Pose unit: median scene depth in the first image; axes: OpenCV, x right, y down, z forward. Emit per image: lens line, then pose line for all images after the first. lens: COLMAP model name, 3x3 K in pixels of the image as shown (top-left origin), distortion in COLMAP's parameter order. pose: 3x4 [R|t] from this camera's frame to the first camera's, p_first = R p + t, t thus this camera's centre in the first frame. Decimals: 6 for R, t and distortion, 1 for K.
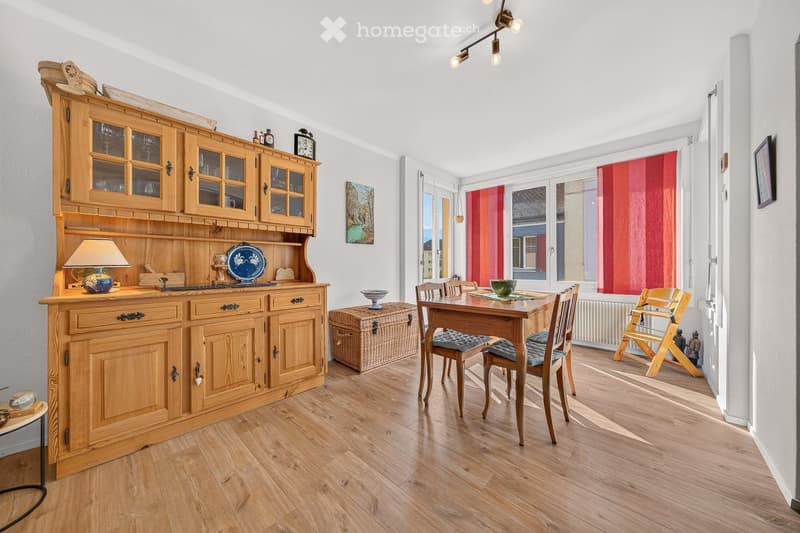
lens RADIAL K [[278.8, 0, 406.1], [0, 278.8, 264.8], [0, 0, 1]] dist [-0.001139, -0.000050]
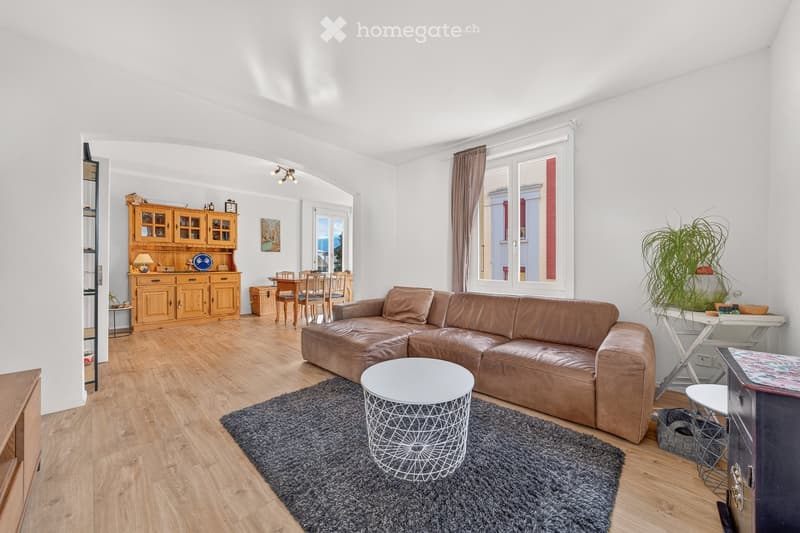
lens RADIAL K [[278.8, 0, 394.1], [0, 278.8, 266.3], [0, 0, 1]] dist [-0.001139, -0.000050]
pose [[0.999856, 0.001300, -0.016894, 1.122374], [-0.001167, 0.999968, 0.007905, 0.007712], [0.016903, -0.007884, 0.999826, -1.351815]]
